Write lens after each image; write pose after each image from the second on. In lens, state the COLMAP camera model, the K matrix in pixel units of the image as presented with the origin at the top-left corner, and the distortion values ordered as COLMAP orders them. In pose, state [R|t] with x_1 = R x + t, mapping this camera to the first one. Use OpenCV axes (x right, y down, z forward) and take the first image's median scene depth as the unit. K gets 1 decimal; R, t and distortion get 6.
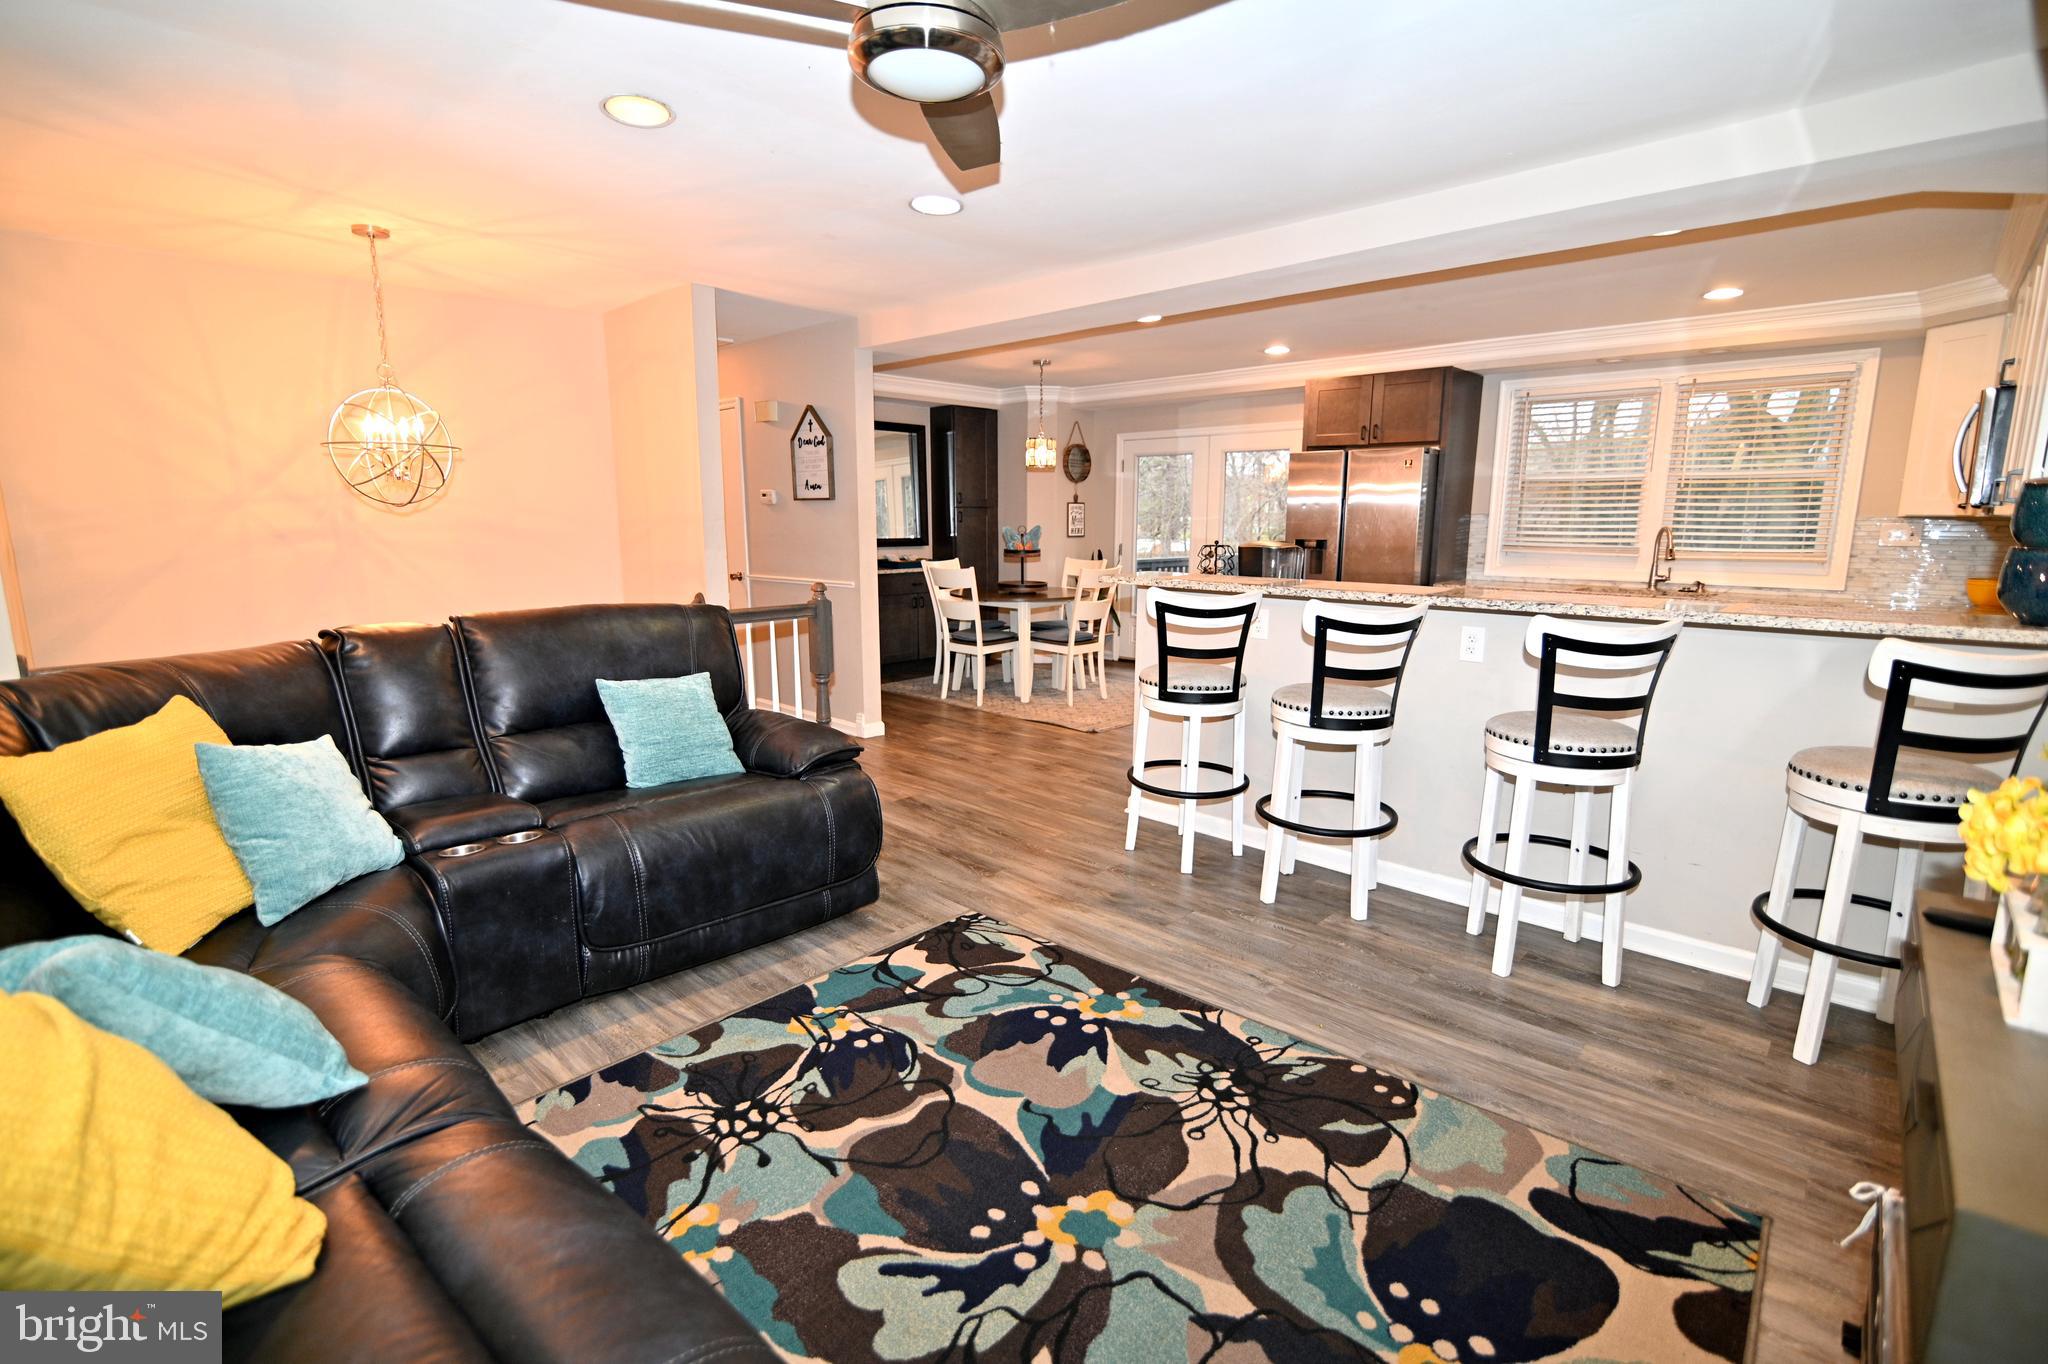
lens RADIAL K [[936.9, 0, 1030.0], [0, 936.9, 681.4], [0, 0, 1]] dist [-0.019554, 0.001562]
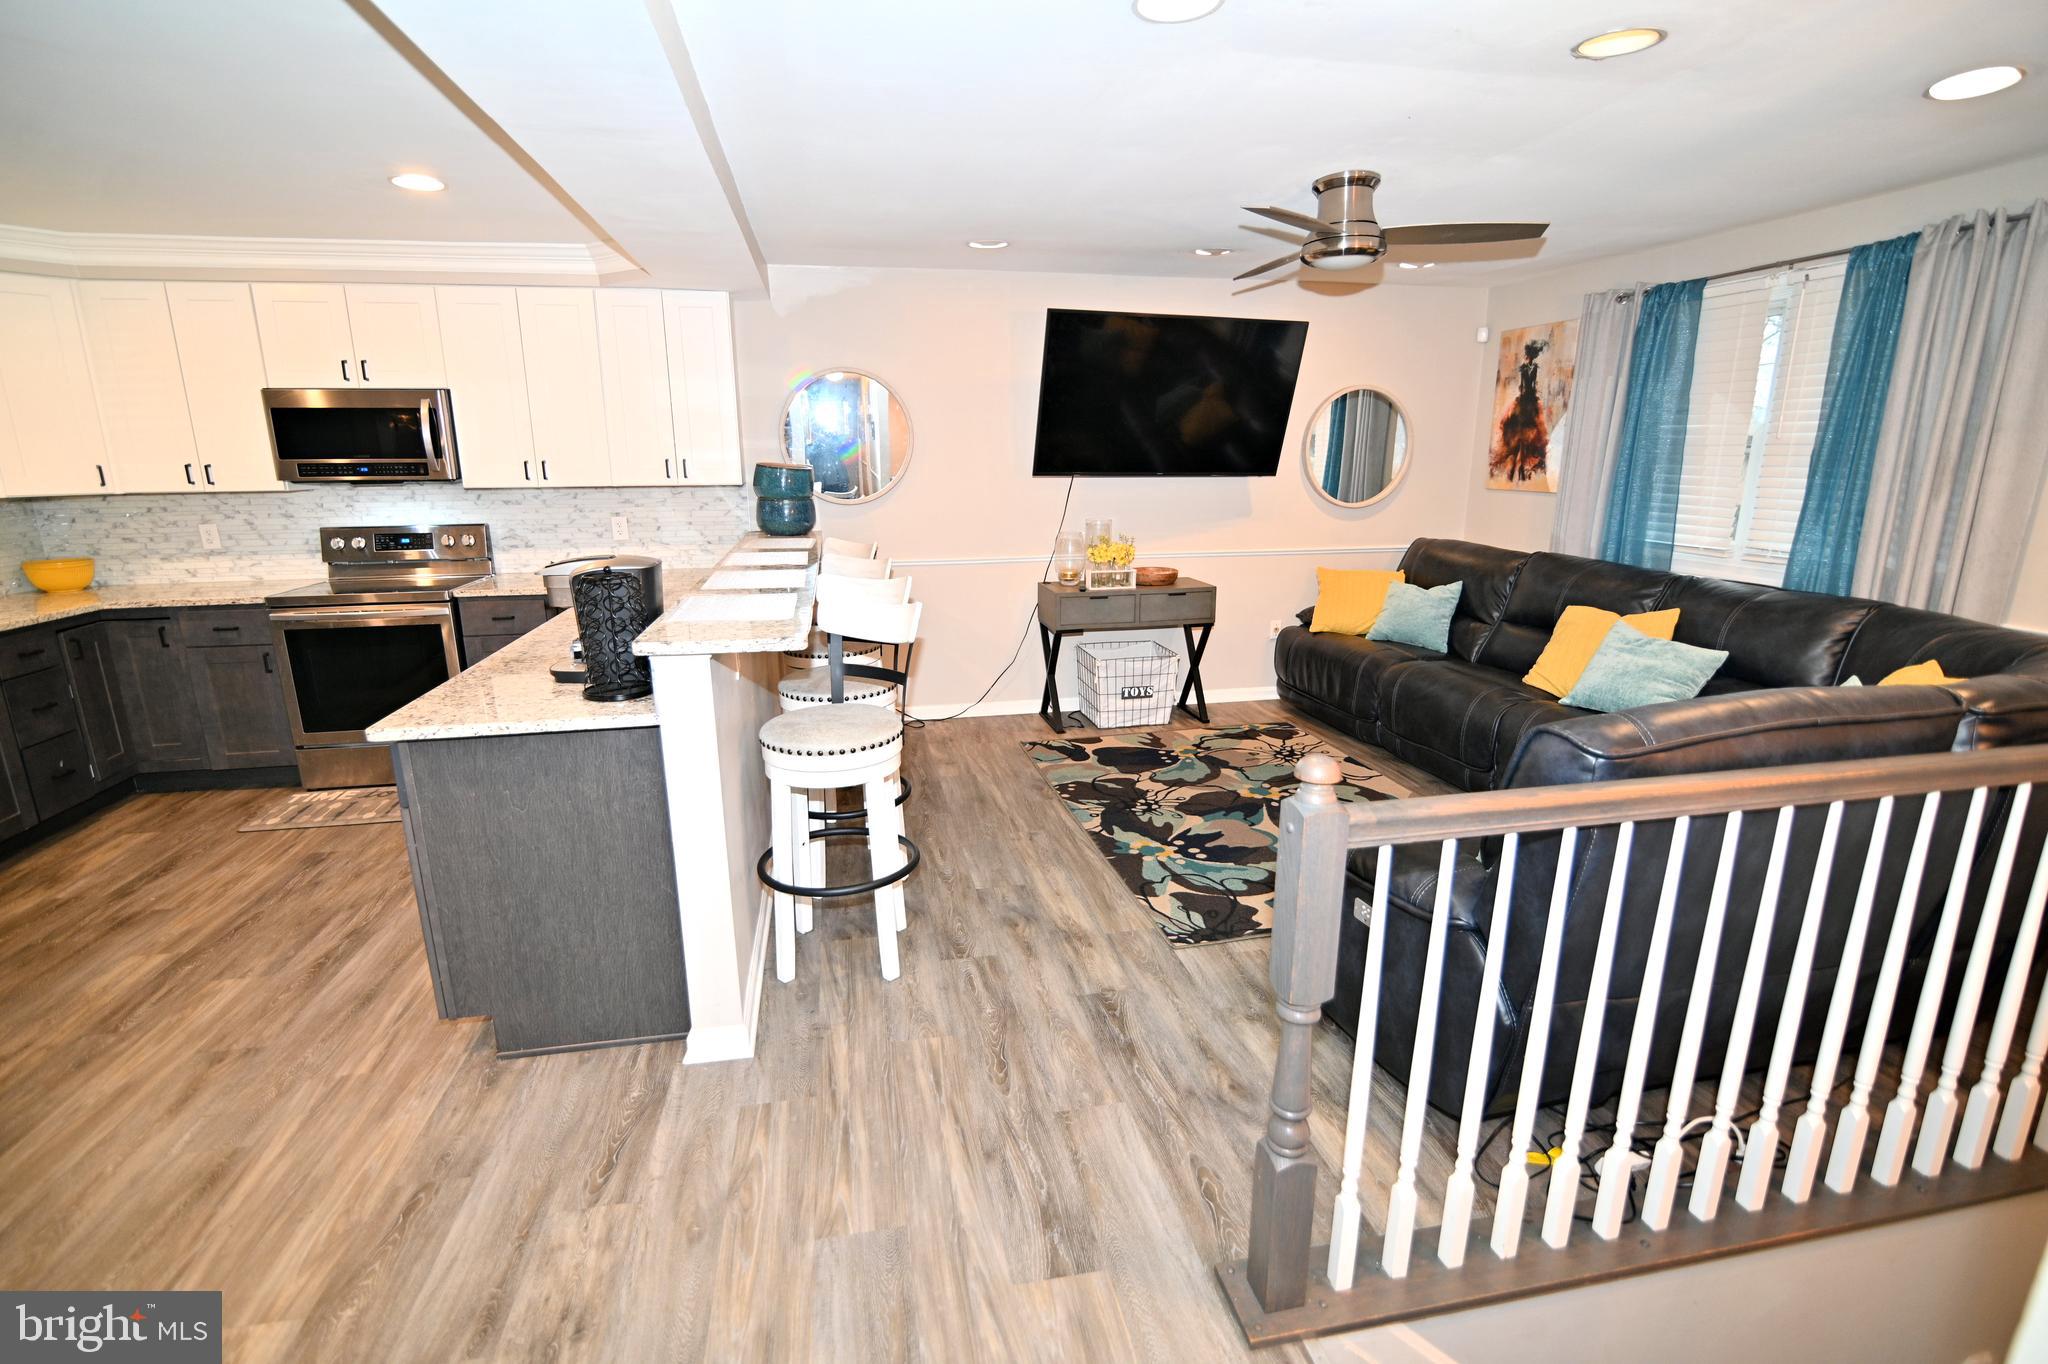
lens RADIAL K [[936.9, 0, 1014.0], [0, 936.9, 688.4], [0, 0, 1]] dist [-0.019554, 0.001562]
pose [[-0.808024, -0.141183, 0.571984, -0.505556], [0.107351, 0.919327, 0.378568, -0.417393], [-0.579287, 0.367295, -0.727682, 2.005578]]
